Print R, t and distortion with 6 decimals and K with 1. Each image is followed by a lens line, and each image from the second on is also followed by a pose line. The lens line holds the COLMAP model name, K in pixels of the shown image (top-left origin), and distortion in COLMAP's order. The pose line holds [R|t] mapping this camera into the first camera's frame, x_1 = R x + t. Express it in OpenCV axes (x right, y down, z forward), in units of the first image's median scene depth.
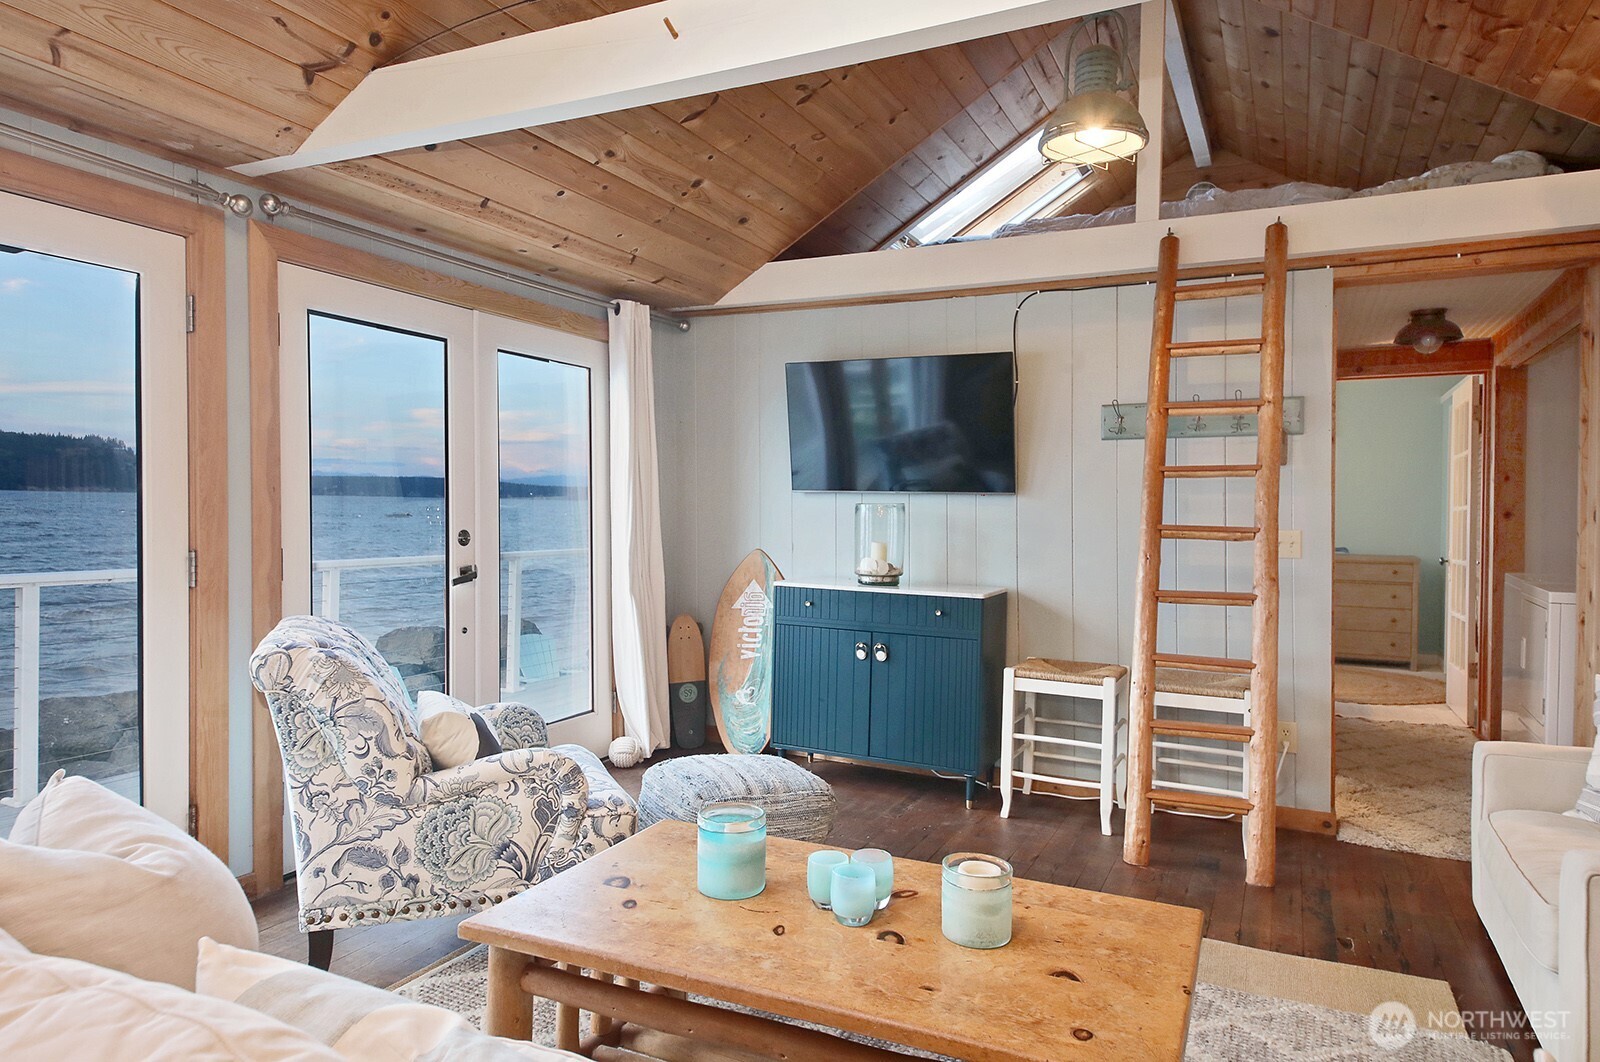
lens RADIAL K [[967.4, 0, 800.0], [0, 967.4, 531.0], [0, 0, 1]] dist [0.073232, -0.050758]
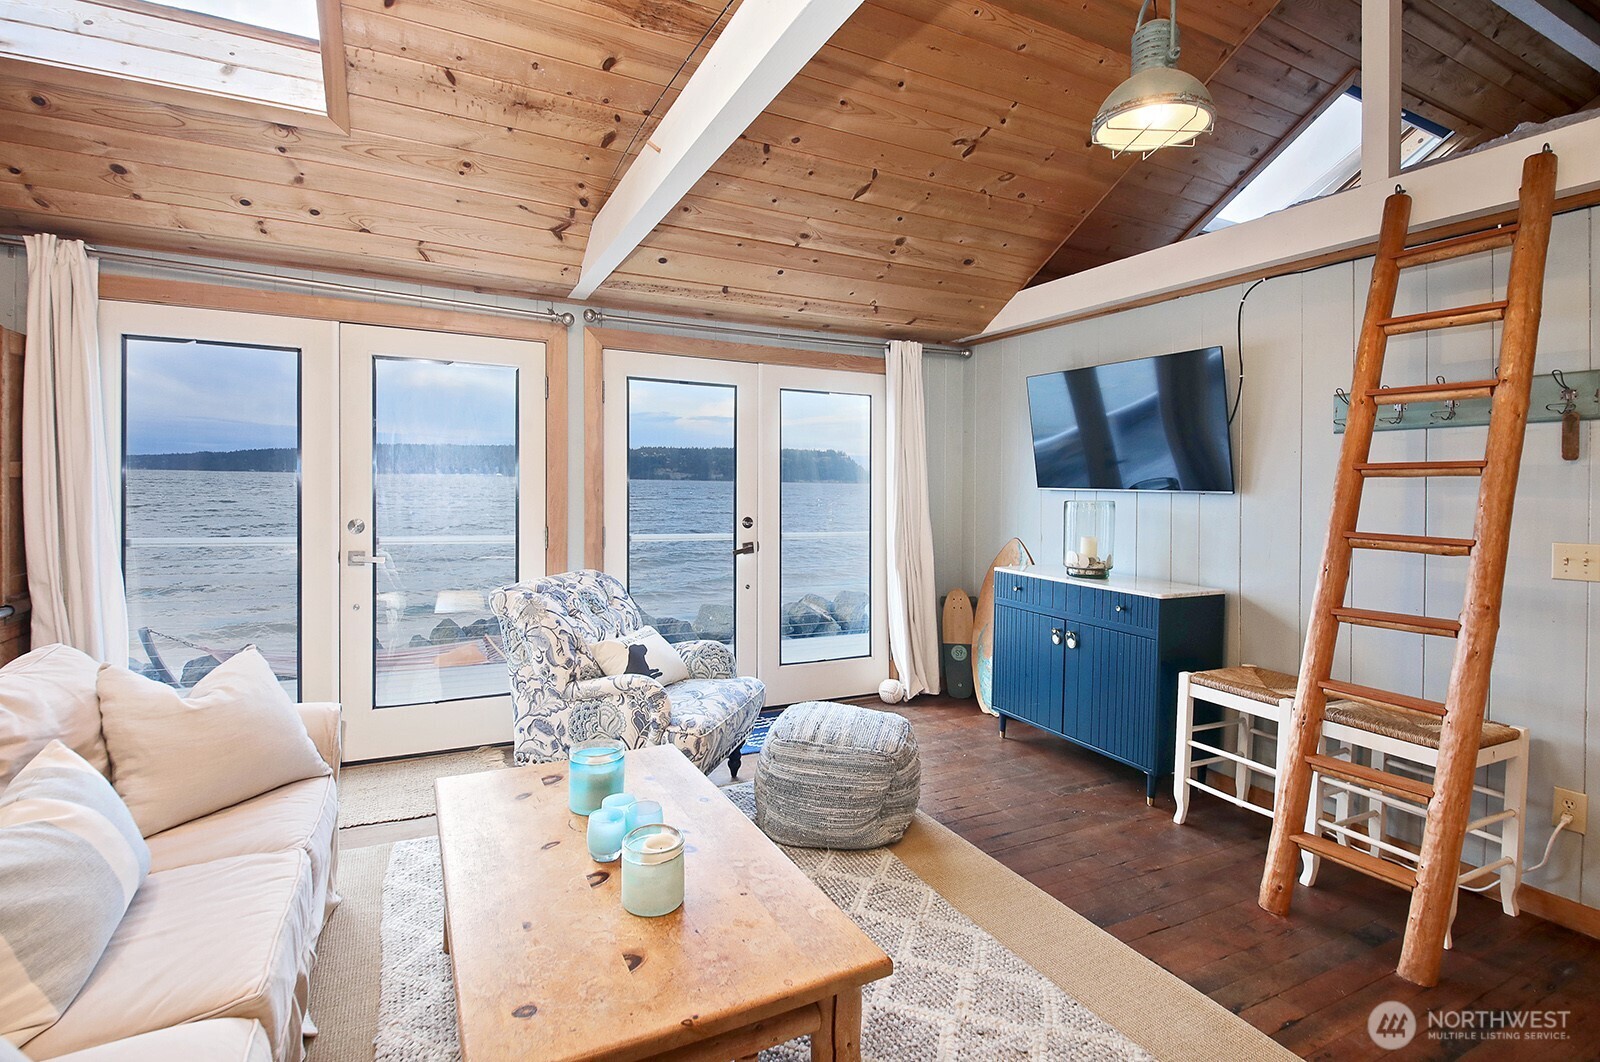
lens RADIAL K [[722.6, 0, 791.9], [0, 722.6, 513.2], [0, 0, 1]] dist [0.046859, -0.043439]
pose [[0.803883, 0.022281, -0.594371, 0.351060], [-0.021301, 0.999736, 0.008666, -0.017850], [0.594407, 0.005694, 0.804145, 0.186059]]
